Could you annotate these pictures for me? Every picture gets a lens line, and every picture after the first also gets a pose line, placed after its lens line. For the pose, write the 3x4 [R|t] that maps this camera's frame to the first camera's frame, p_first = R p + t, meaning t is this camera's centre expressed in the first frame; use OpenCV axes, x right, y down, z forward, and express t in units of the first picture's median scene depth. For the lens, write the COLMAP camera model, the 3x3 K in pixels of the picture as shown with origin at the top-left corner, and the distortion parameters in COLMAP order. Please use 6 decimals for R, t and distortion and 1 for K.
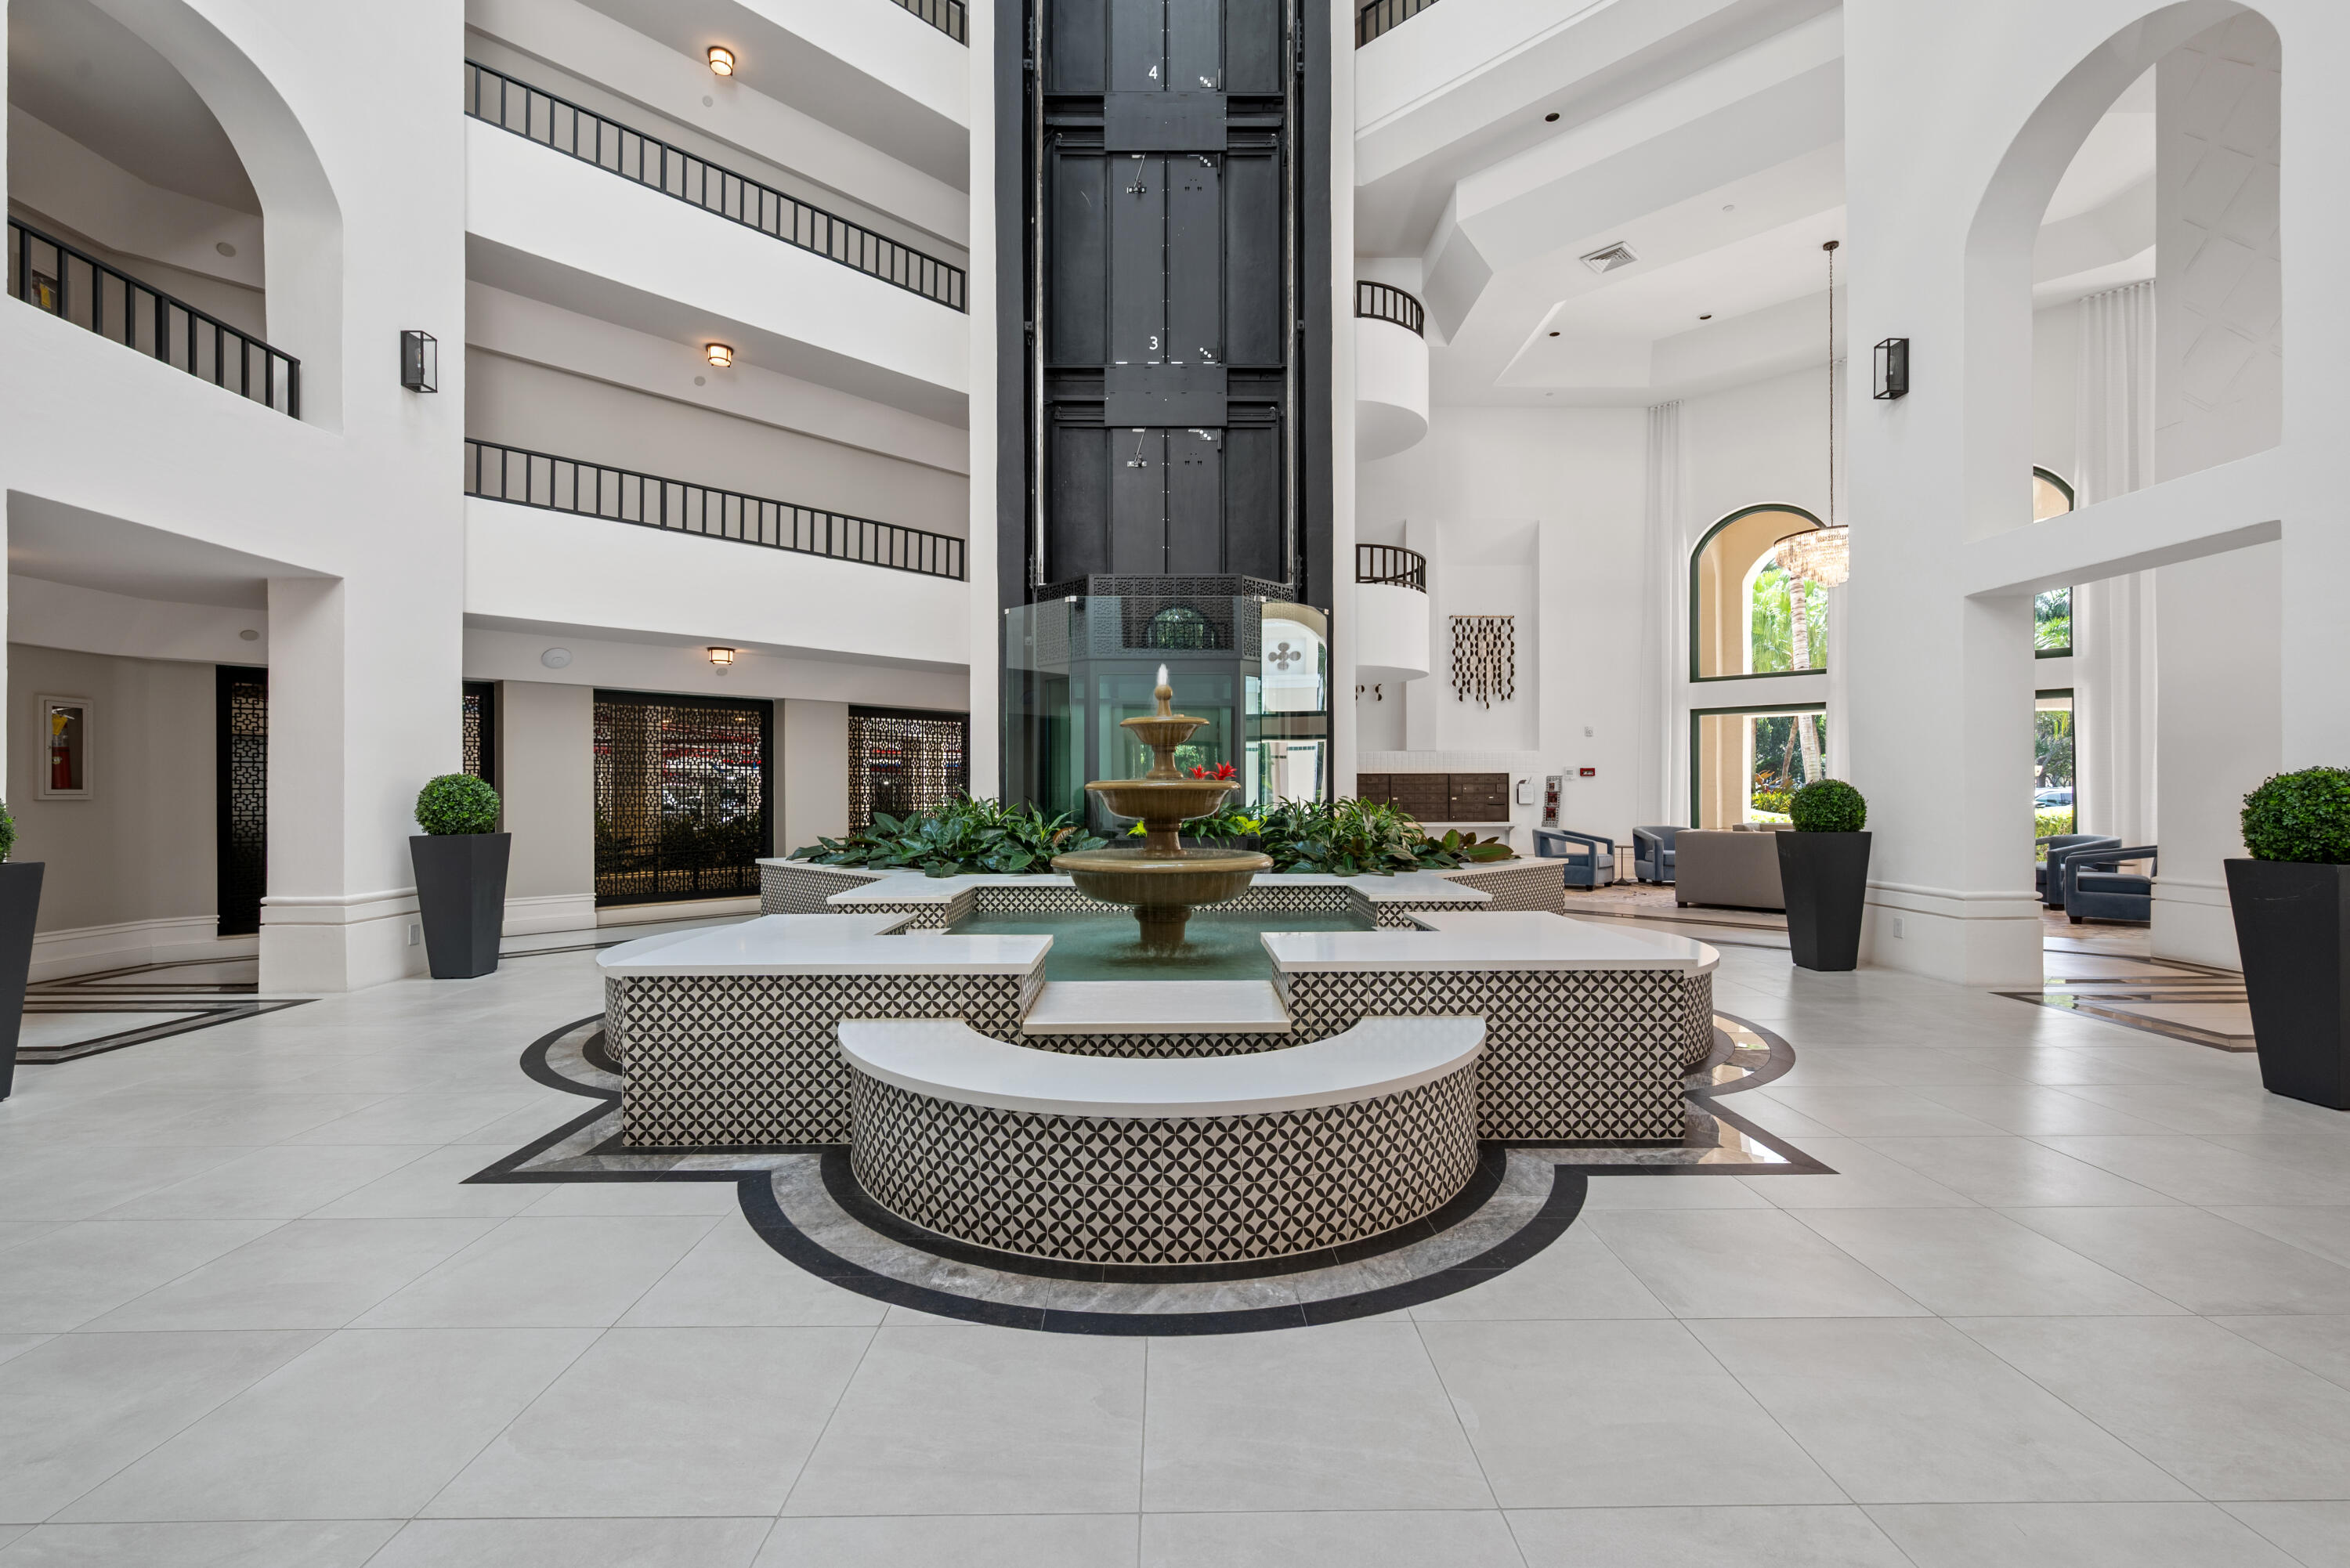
lens RADIAL K [[1026.1, 0, 1175.0], [0, 1026.1, 784.0], [0, 0, 1]] dist [0.000060, 0.000141]
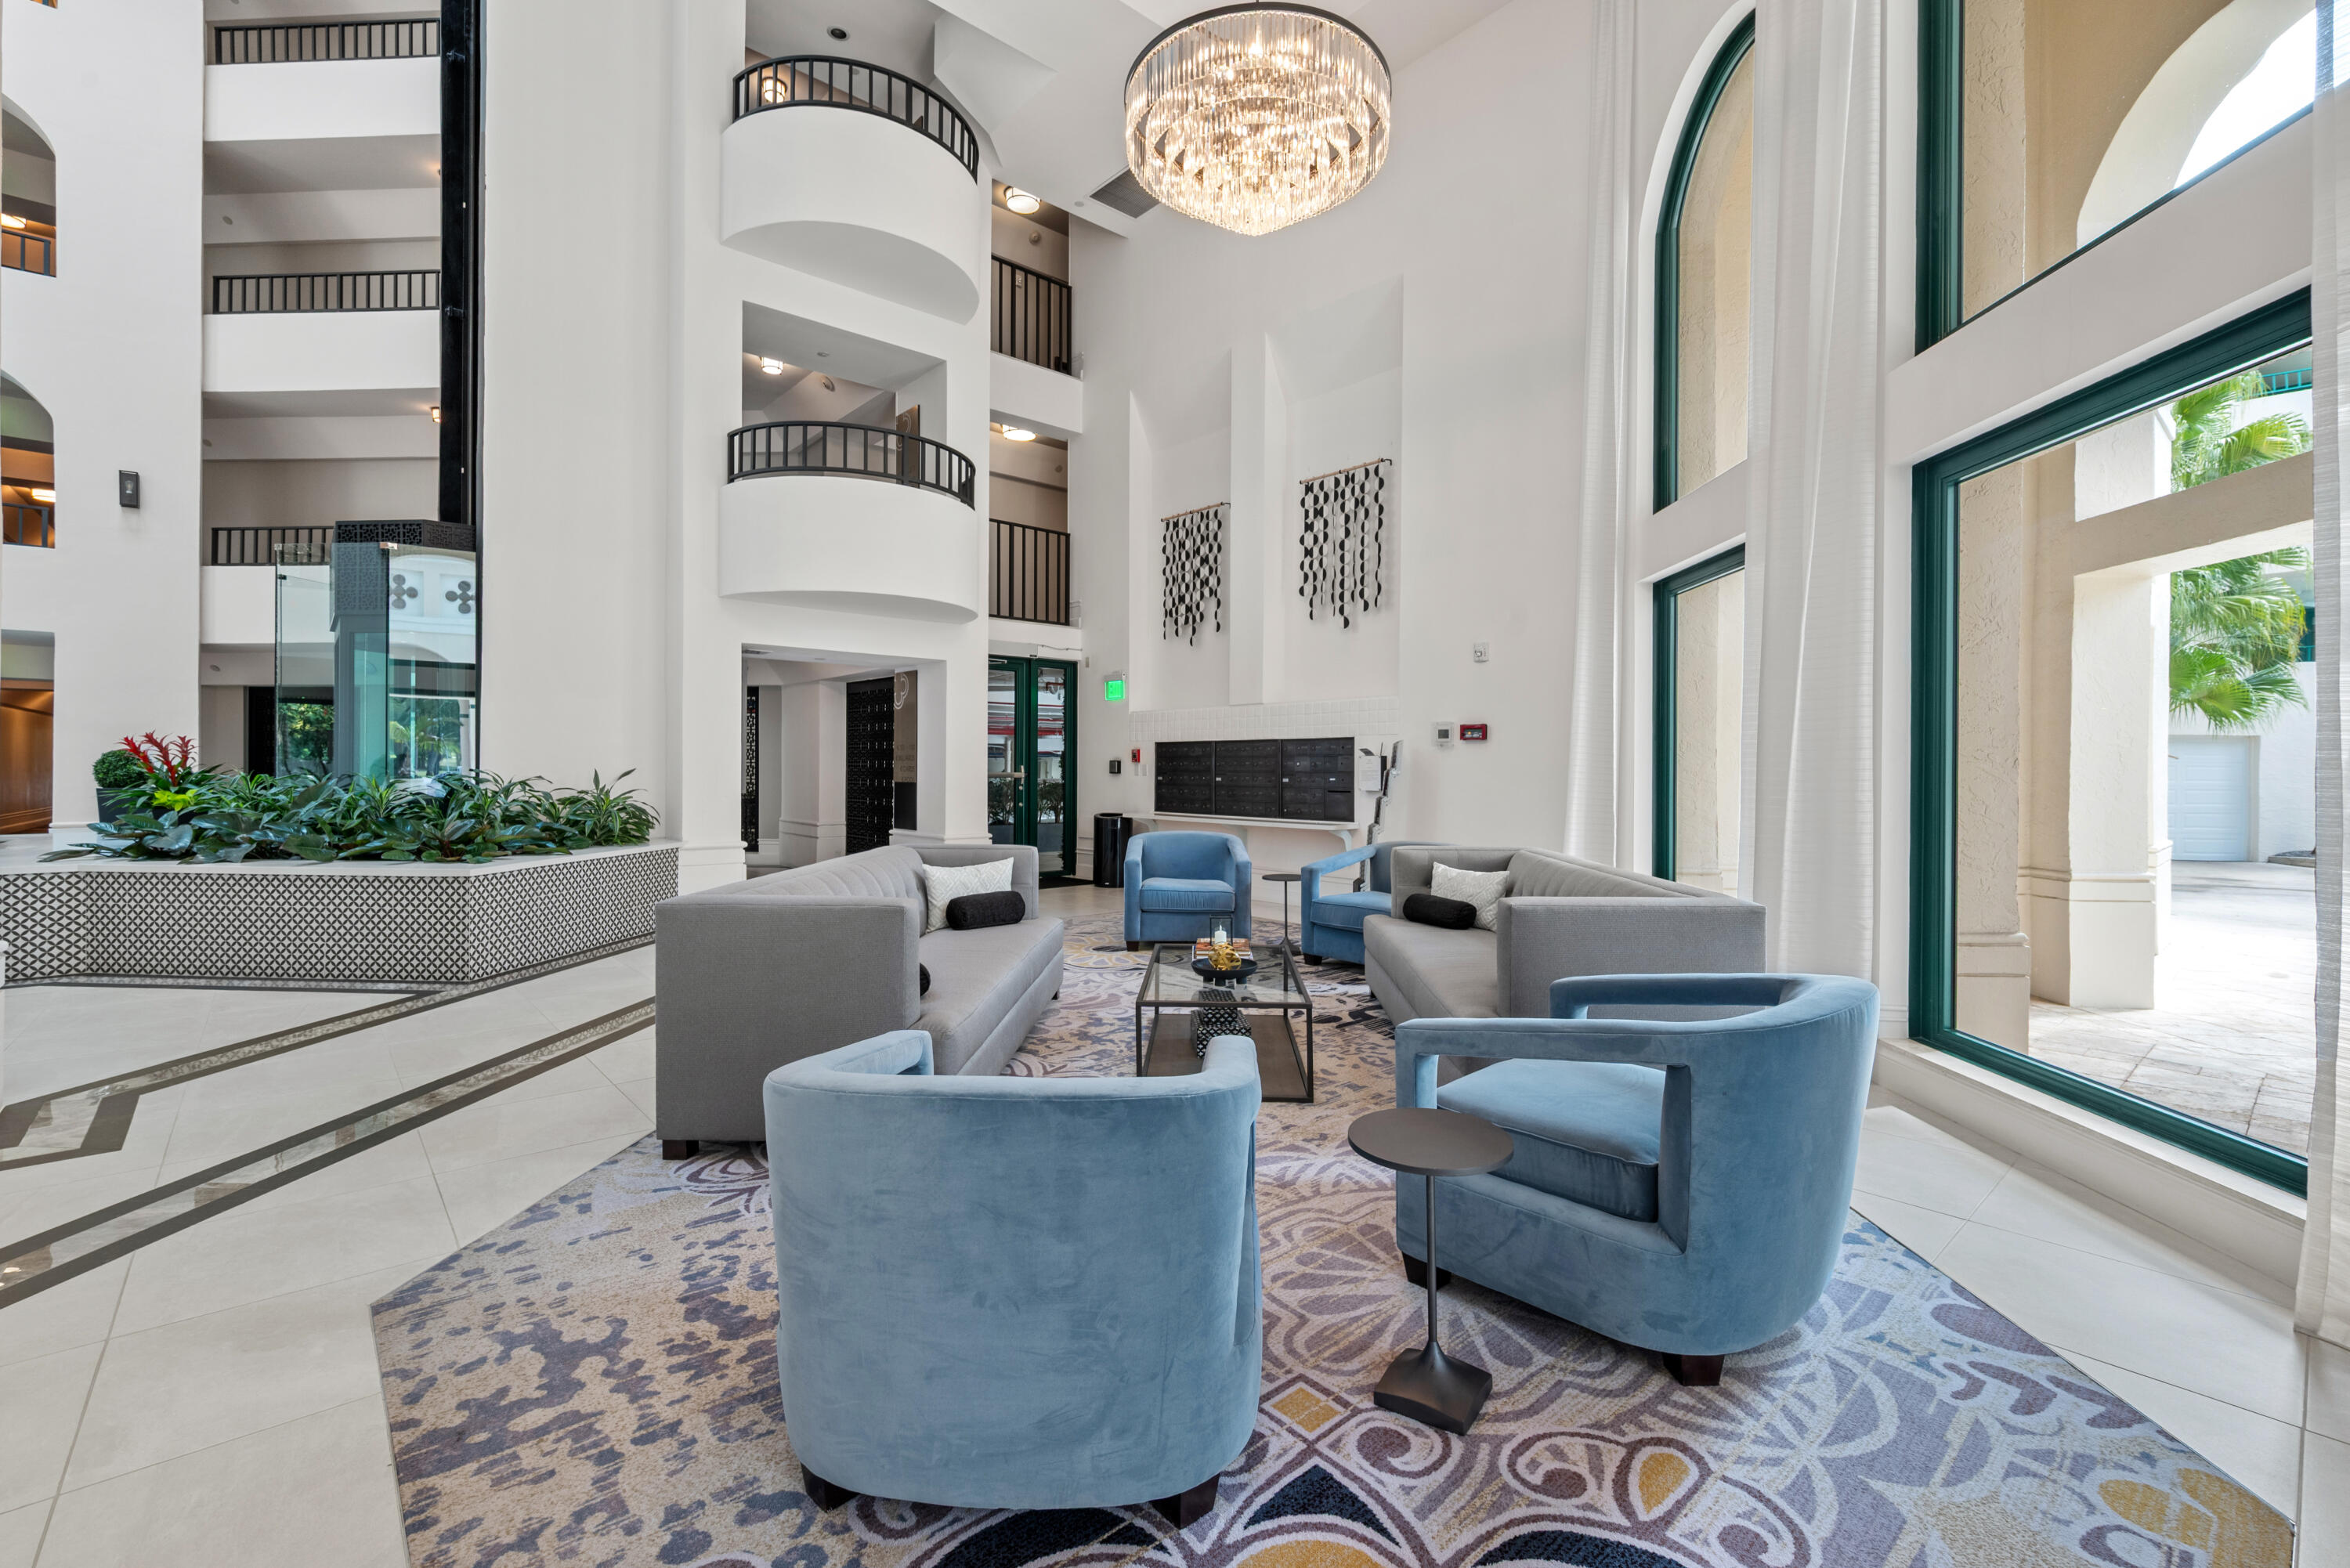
lens RADIAL K [[1026.1, 0, 1175.0], [0, 1026.1, 784.0], [0, 0, 1]] dist [0.000060, 0.000141]
pose [[0.648132, 0.018451, -0.761305, 0.690839], [0.000769, 0.999690, 0.024882, 0.001341], [0.761528, -0.016712, 0.647917, 0.543658]]
